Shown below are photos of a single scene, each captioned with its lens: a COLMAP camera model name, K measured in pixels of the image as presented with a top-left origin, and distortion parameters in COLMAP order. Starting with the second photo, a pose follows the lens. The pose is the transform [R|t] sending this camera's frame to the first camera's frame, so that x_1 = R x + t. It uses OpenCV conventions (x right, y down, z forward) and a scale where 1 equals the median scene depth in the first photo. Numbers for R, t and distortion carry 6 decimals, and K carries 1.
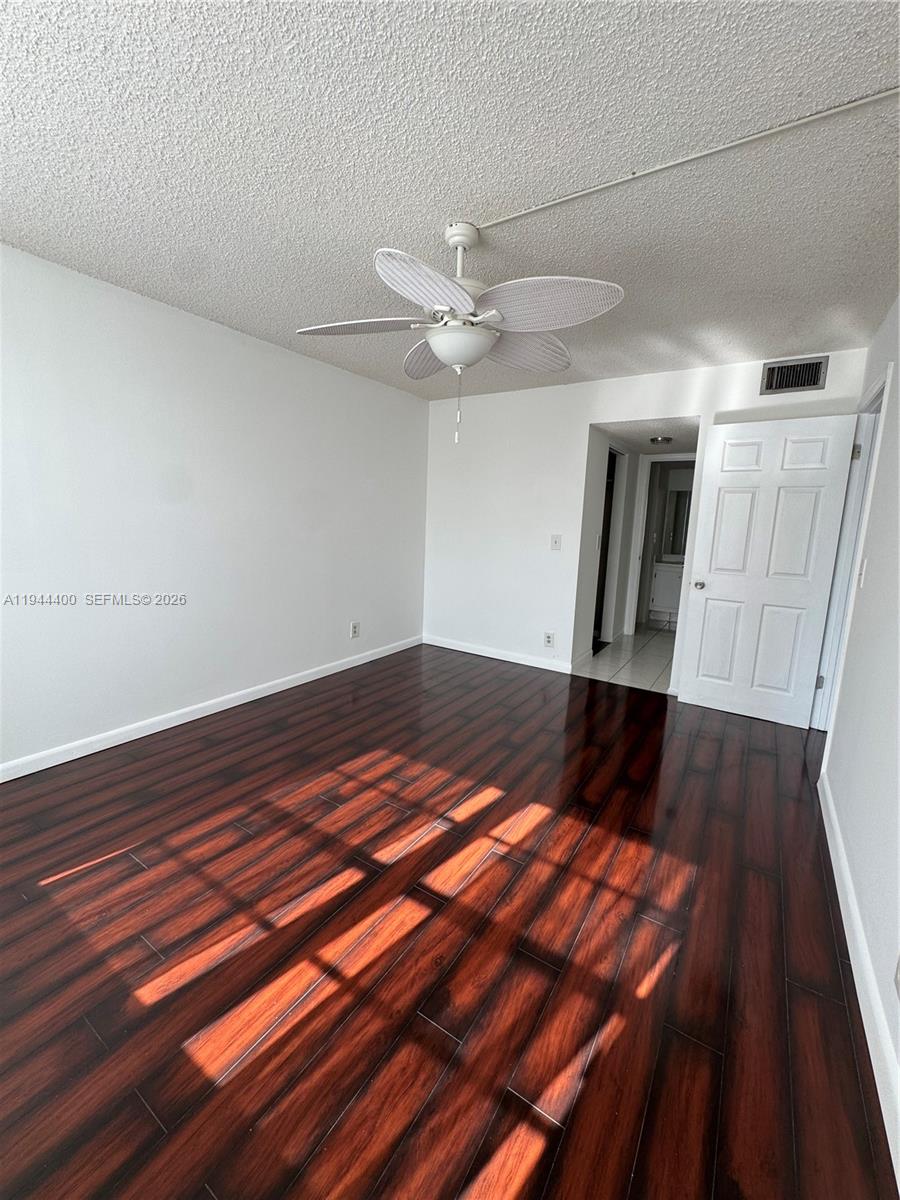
lens RADIAL K [[485.2, 0, 457.2], [0, 485.2, 597.7], [0, 0, 1]] dist [-0.006114, 0.000052]
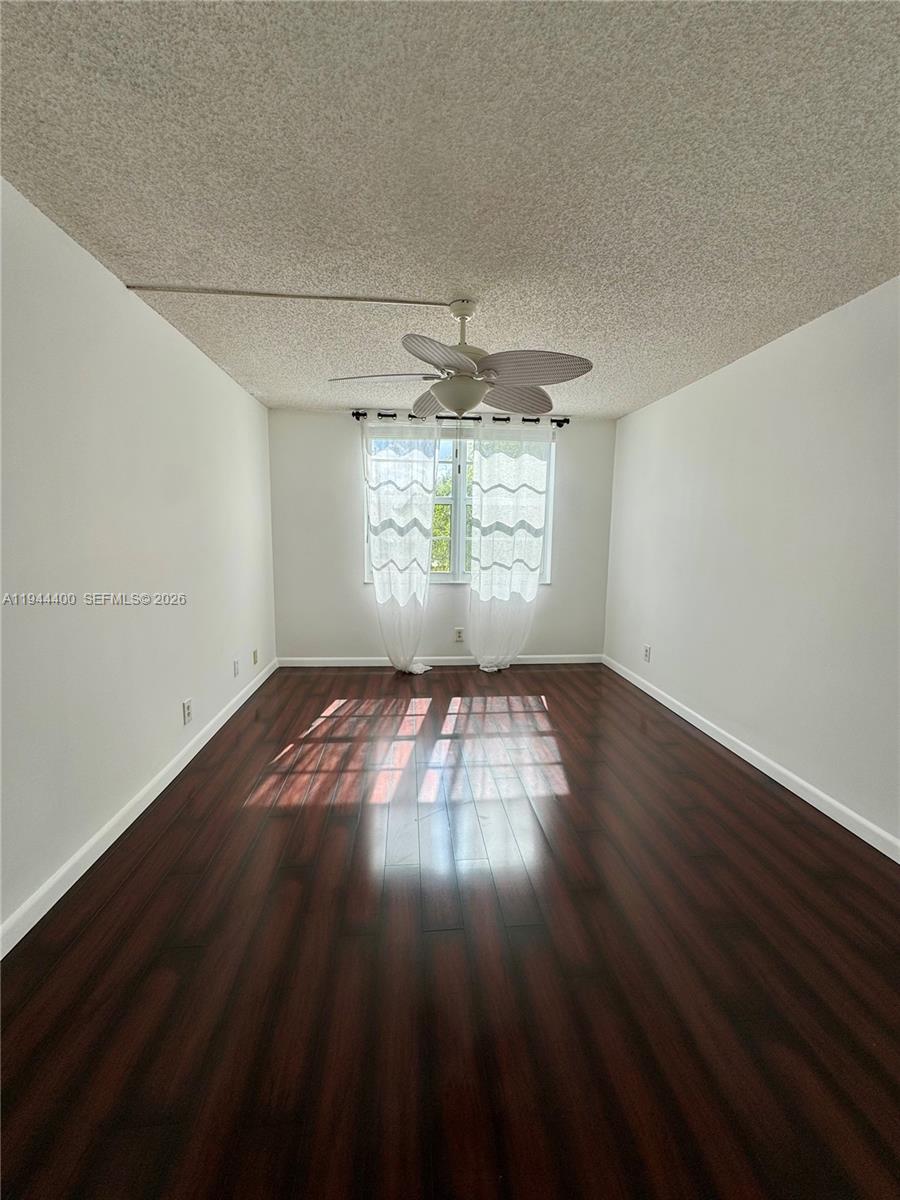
lens RADIAL K [[485.2, 0, 448.1], [0, 485.2, 602.7], [0, 0, 1]] dist [-0.006114, 0.000052]
pose [[-0.798299, 0.041300, -0.600844, 0.845627], [-0.136785, 0.959142, 0.247664, -0.343854], [0.586523, 0.279896, -0.760032, 2.220308]]
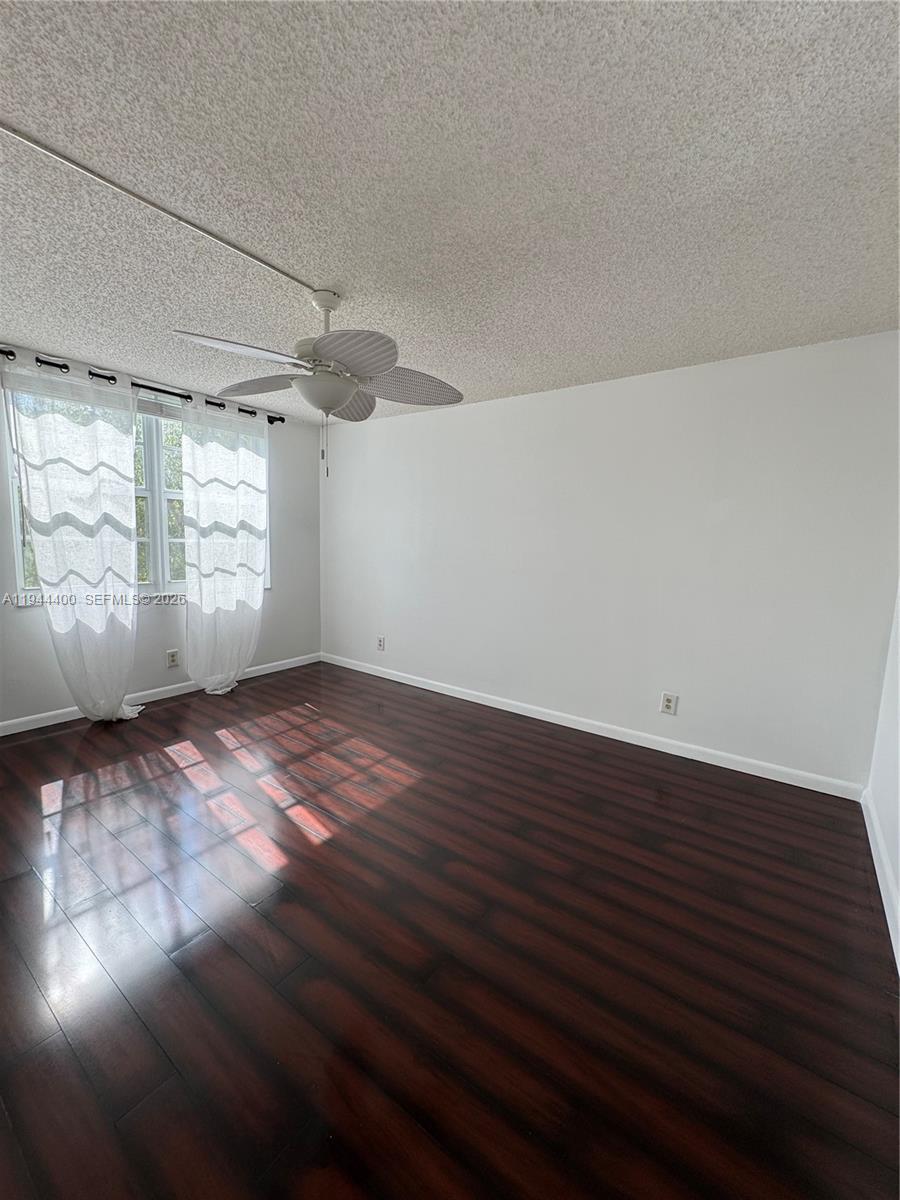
lens RADIAL K [[485.2, 0, 454.0], [0, 485.2, 599.6], [0, 0, 1]] dist [-0.006114, 0.000052]
pose [[-0.060952, 0.088666, -0.994195, 1.244321], [-0.190402, 0.976724, 0.098781, -0.233653], [0.979812, 0.195317, -0.042651, 1.559024]]
